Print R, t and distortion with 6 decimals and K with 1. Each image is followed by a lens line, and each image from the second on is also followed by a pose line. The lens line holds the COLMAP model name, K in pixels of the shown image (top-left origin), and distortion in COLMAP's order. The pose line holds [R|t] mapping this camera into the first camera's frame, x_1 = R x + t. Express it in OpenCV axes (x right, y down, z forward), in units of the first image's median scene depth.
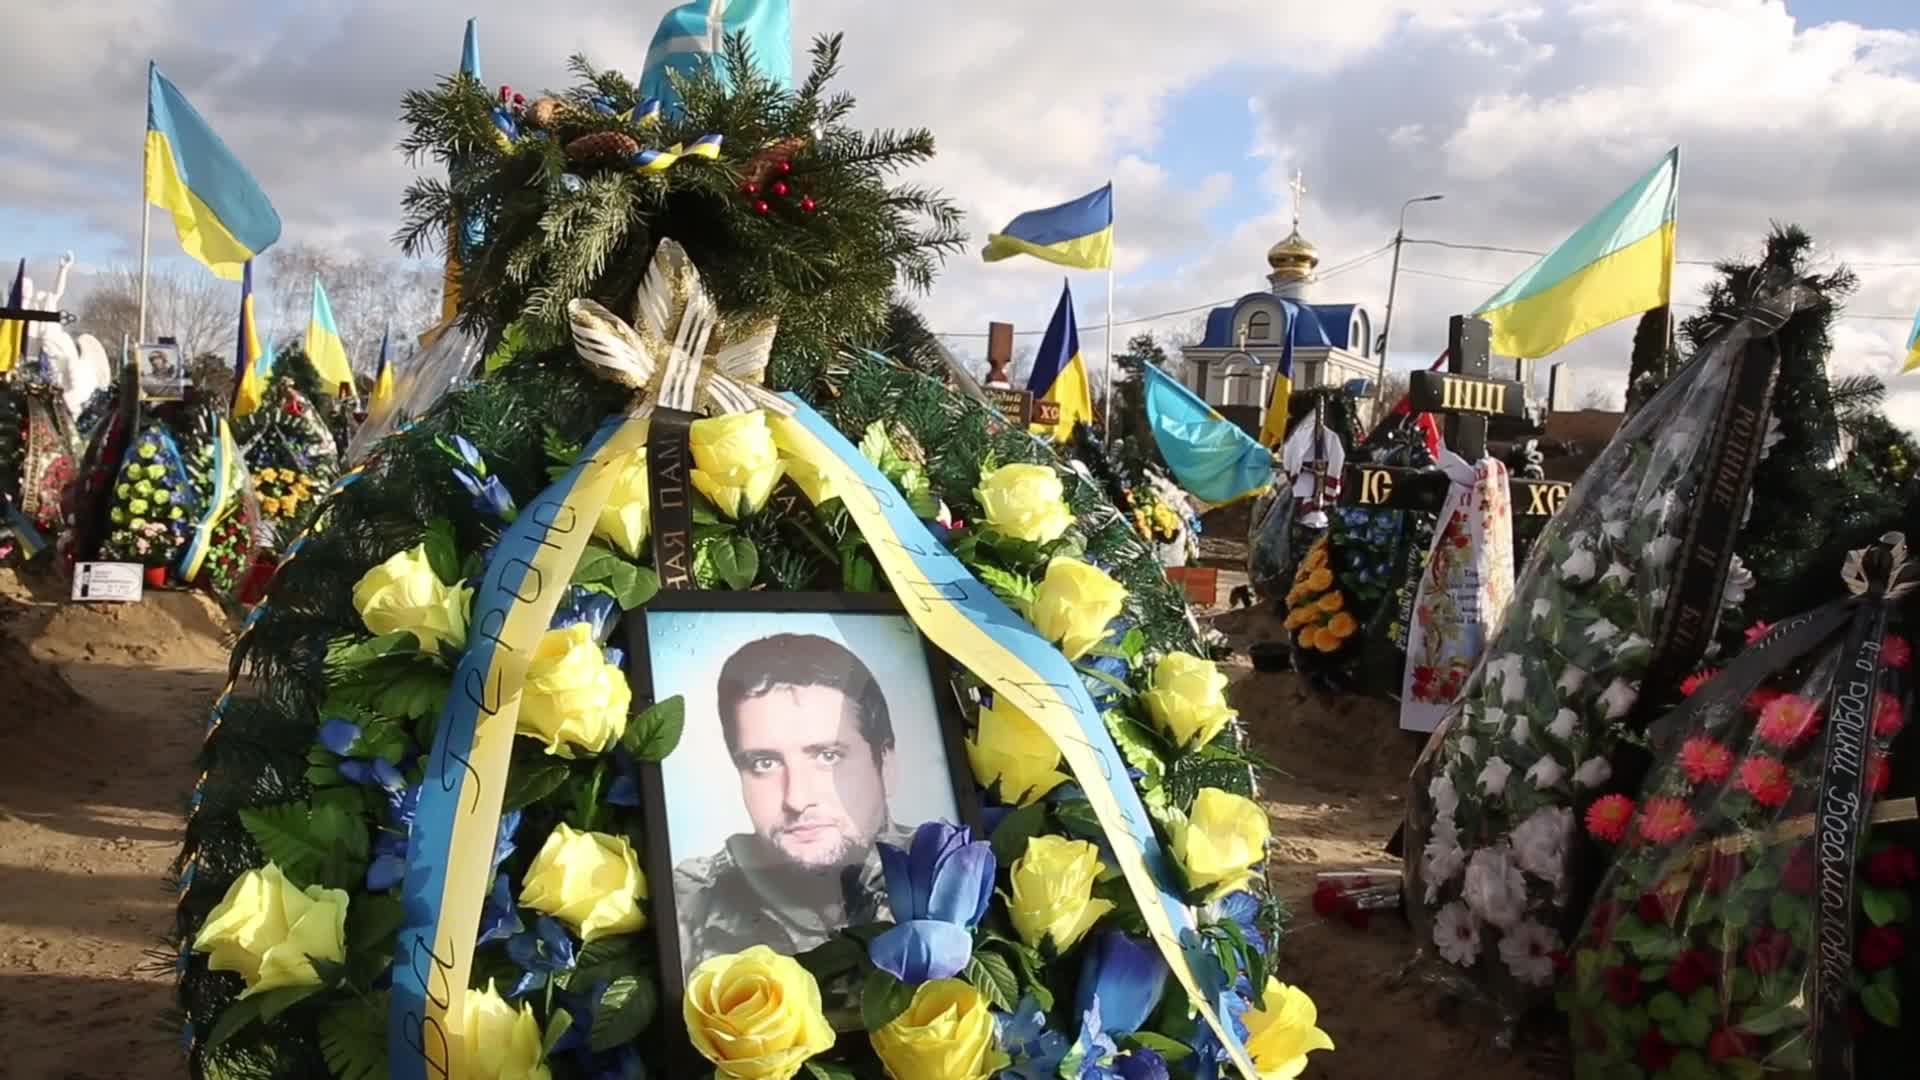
lens RADIAL K [[1568.9, 0, 960.0], [0, 1568.9, 540.0], [0, 0, 1]] dist [-0.060538, 0.001997]
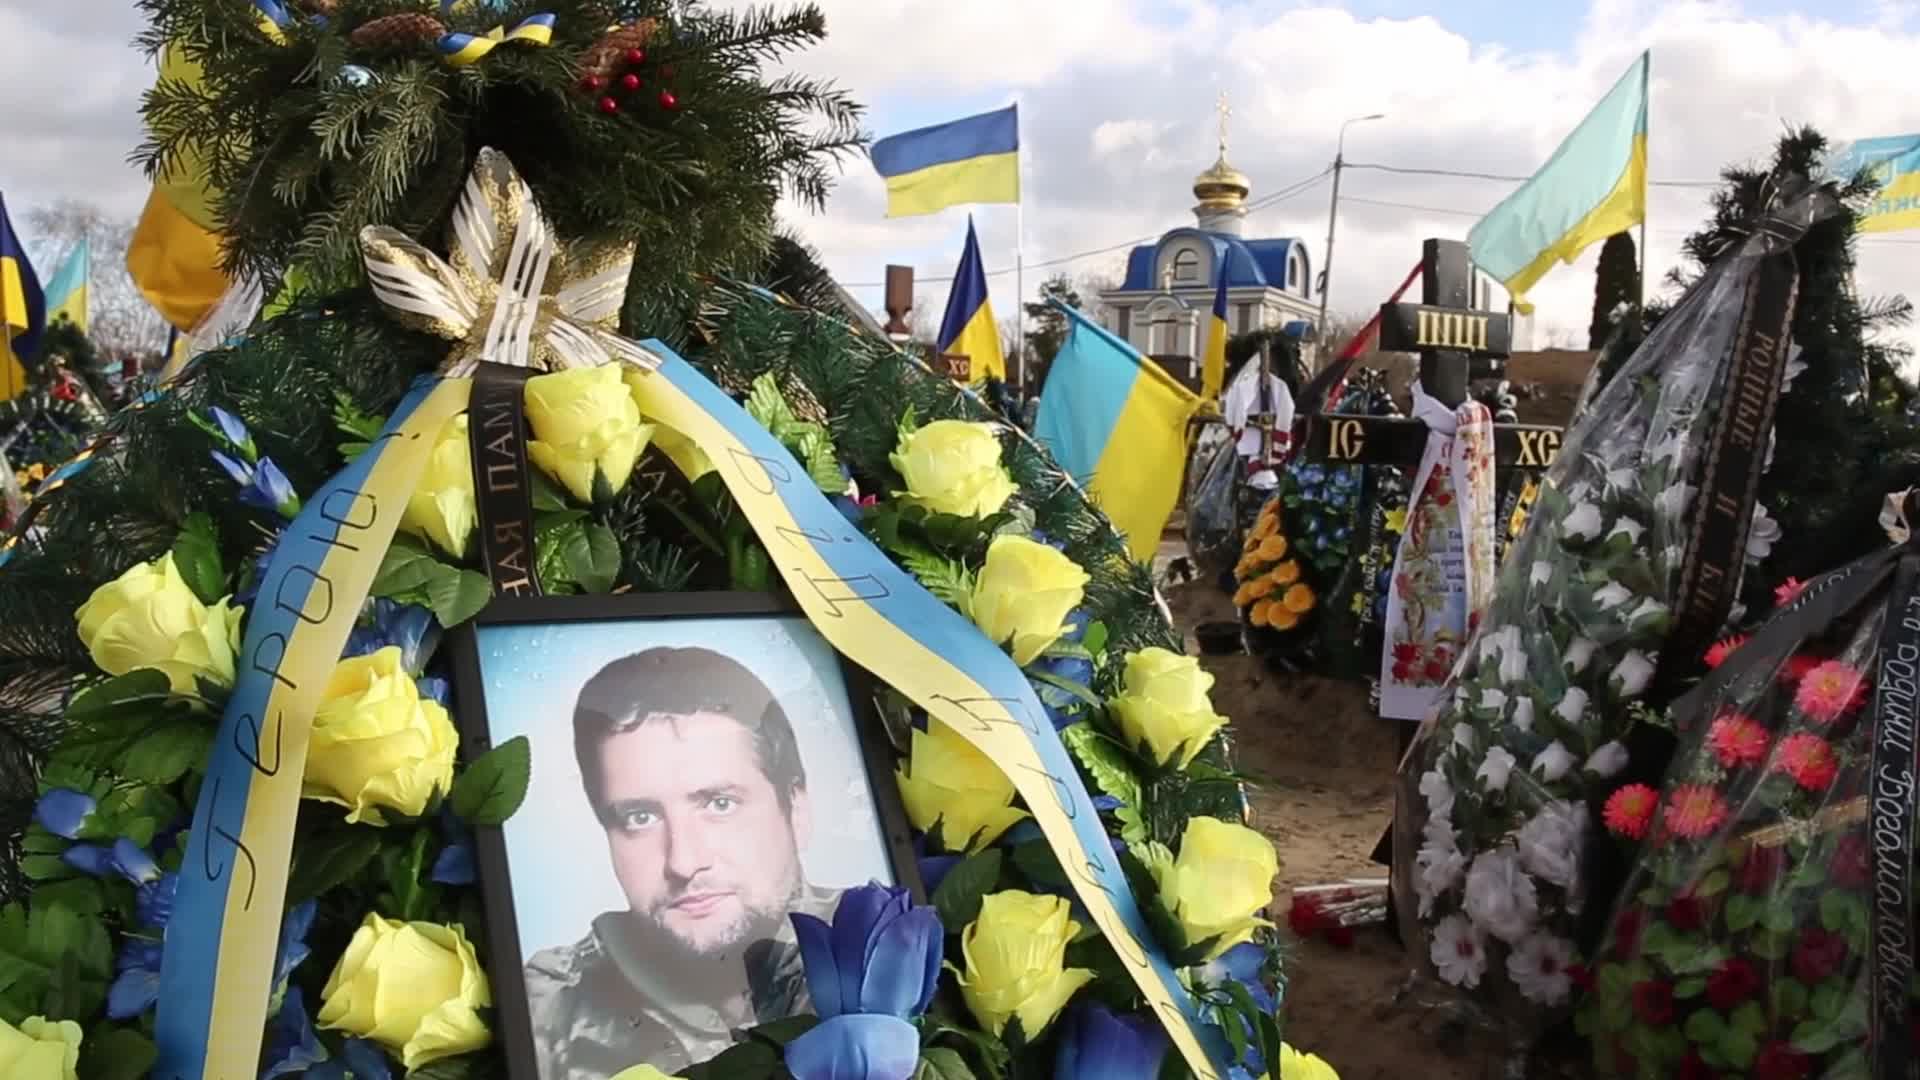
lens RADIAL K [[1568.9, 0, 960.0], [0, 1568.9, 540.0], [0, 0, 1]] dist [-0.060538, 0.001997]
pose [[0.996258, -0.037963, 0.077645, -0.019528], [0.036686, 0.999168, 0.017803, -0.001934], [-0.078257, -0.014888, 0.996822, 0.199087]]
